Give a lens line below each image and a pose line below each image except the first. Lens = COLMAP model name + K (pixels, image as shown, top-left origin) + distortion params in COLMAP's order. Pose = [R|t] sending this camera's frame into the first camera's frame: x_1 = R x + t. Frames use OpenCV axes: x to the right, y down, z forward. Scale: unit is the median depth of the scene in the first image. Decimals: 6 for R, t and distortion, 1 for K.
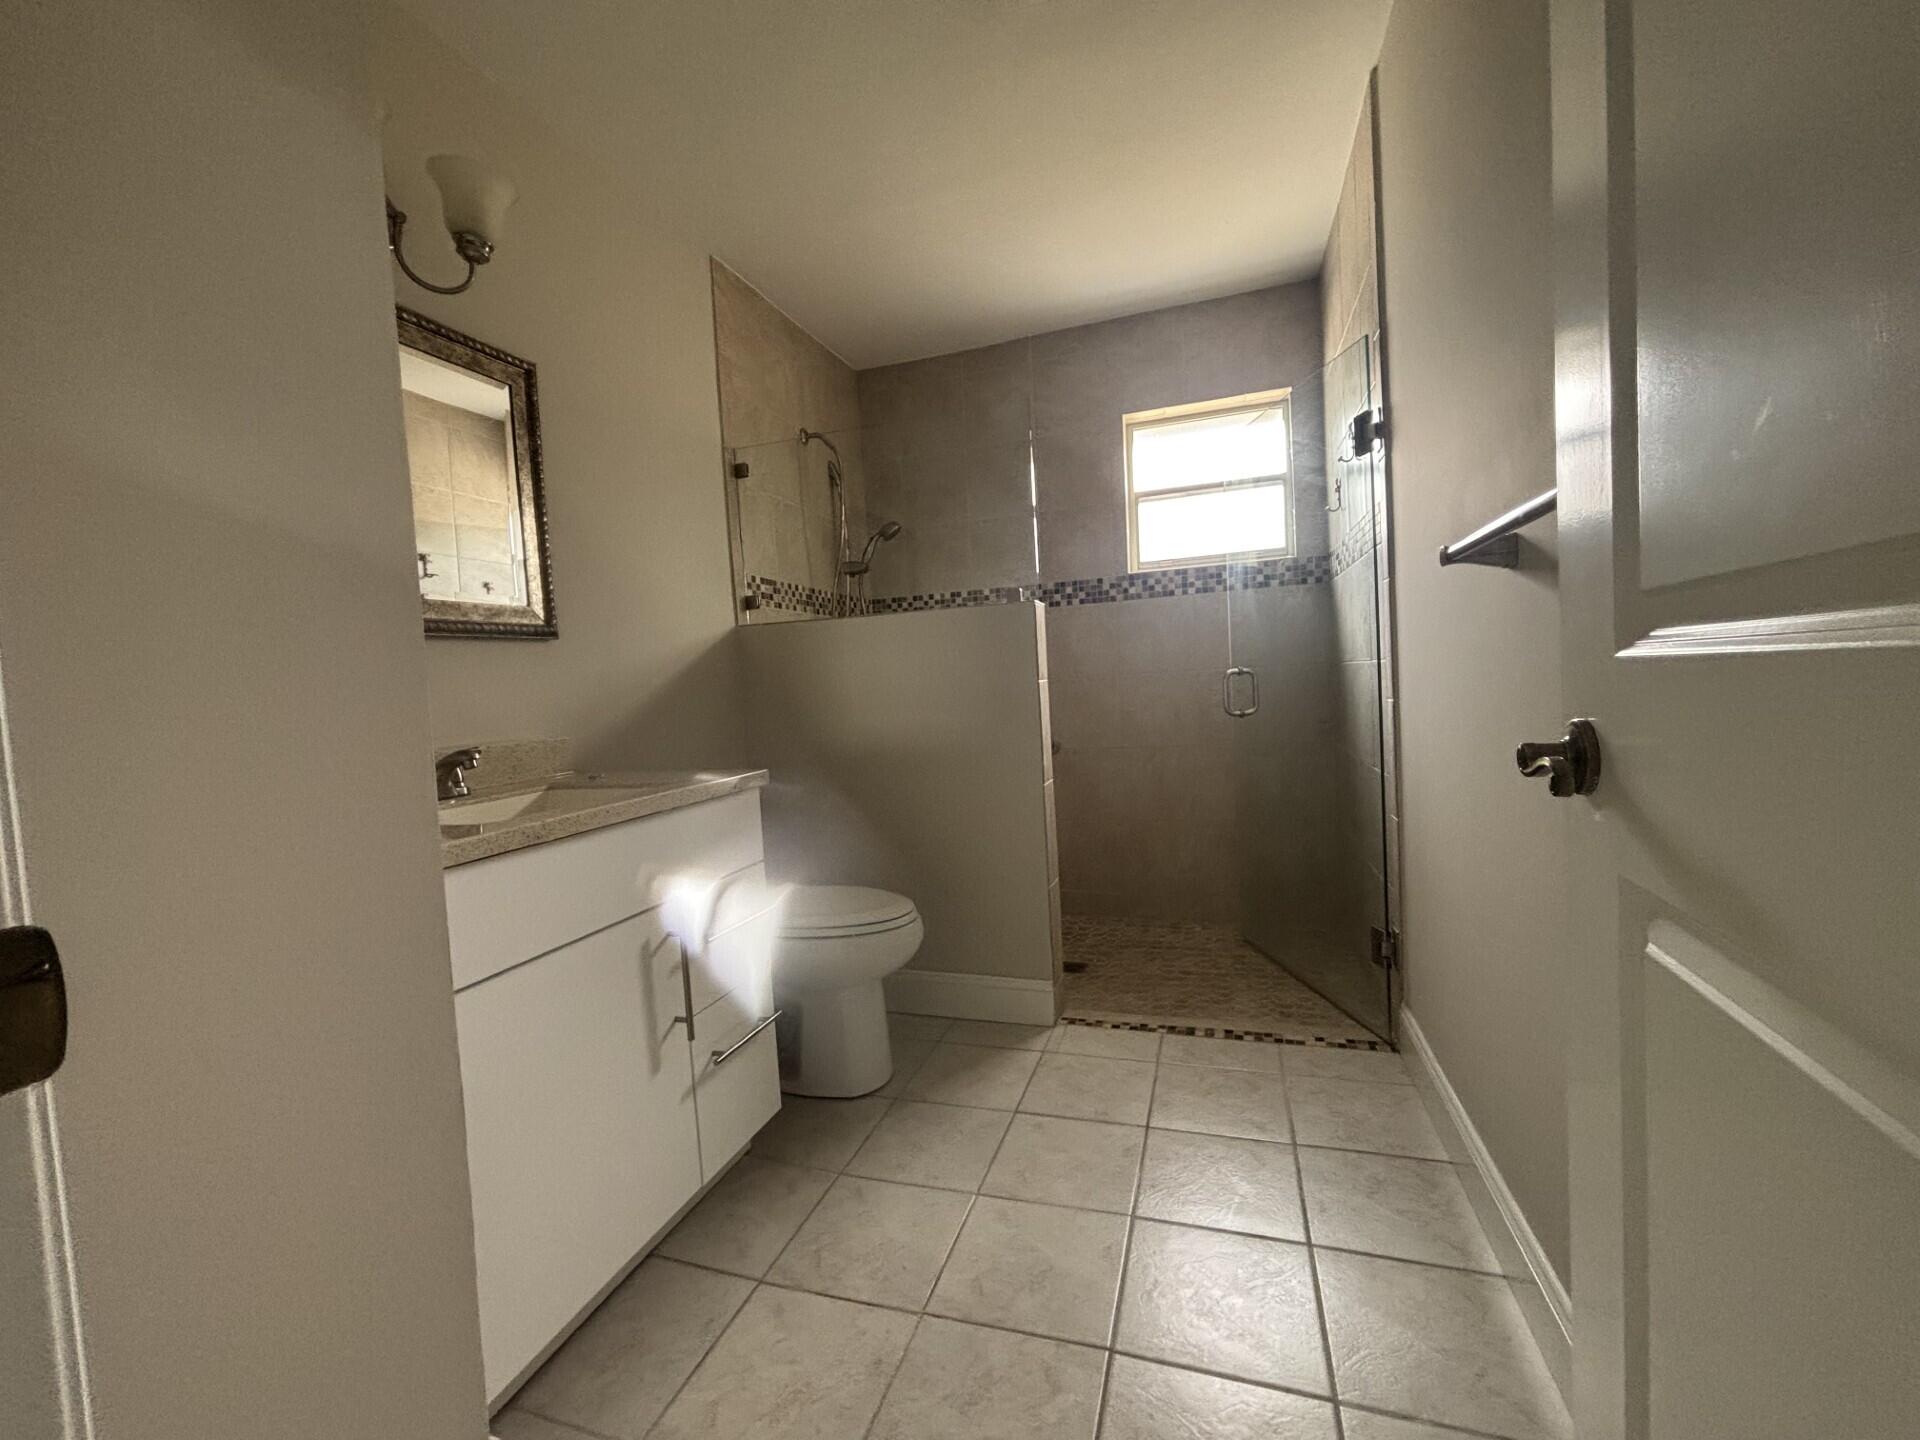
lens RADIAL K [[784.6, 0, 960.0], [0, 784.6, 720.0], [0, 0, 1]] dist [-0.000431, -0.000125]
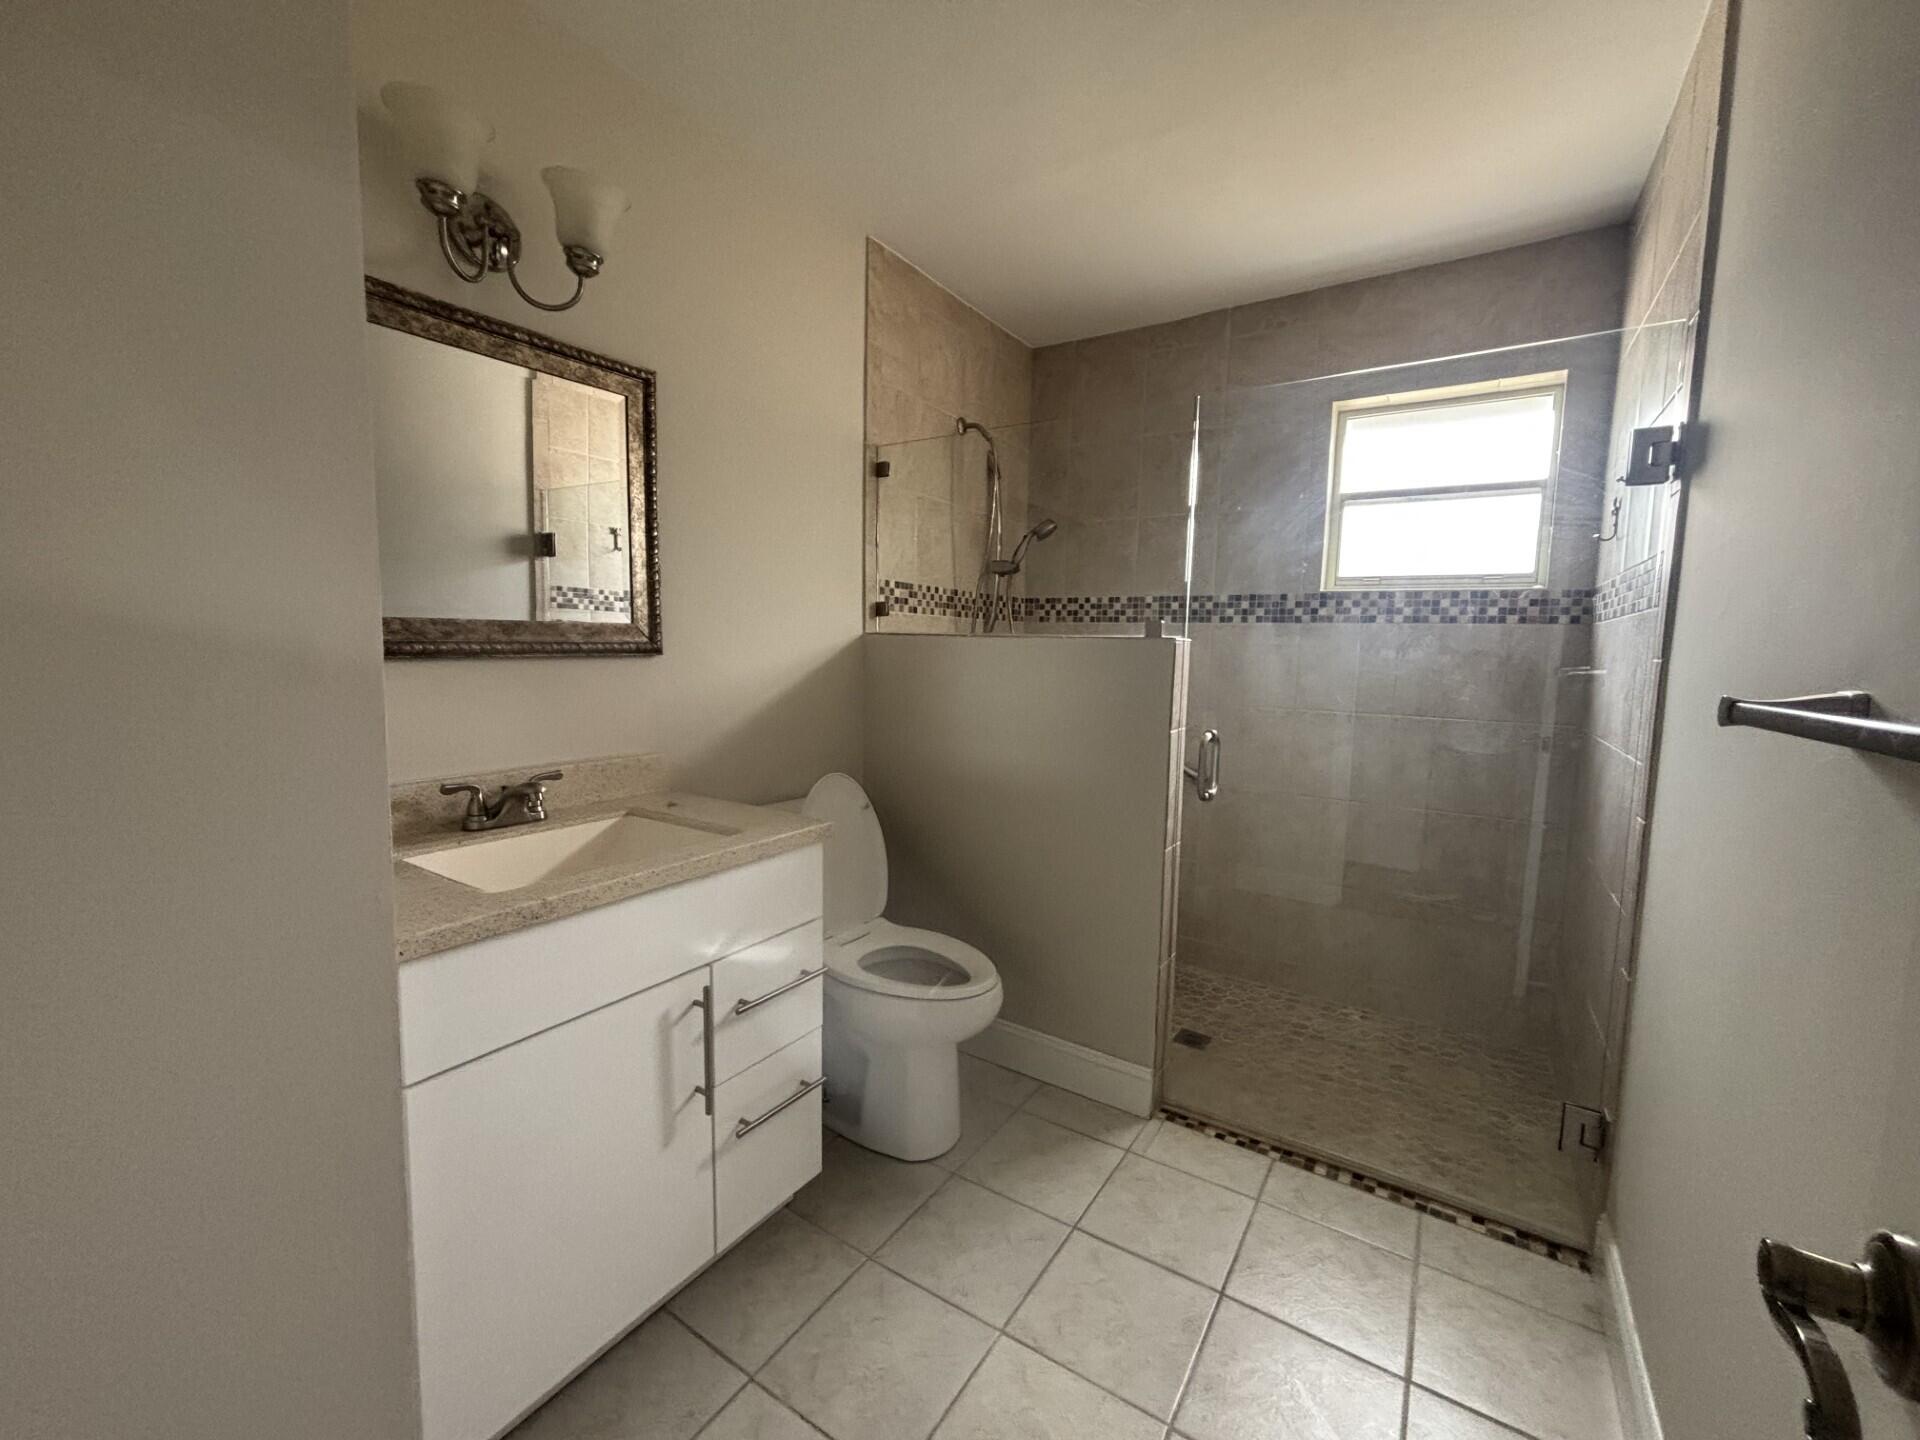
lens RADIAL K [[776.1, 0, 960.0], [0, 776.1, 720.0], [0, 0, 1]] dist [0.000881, -0.000099]
pose [[0.963730, 0.102999, -0.246202, 0.073643], [-0.088588, 0.993680, 0.068940, -0.087663], [0.251747, -0.044629, 0.966764, 0.100232]]
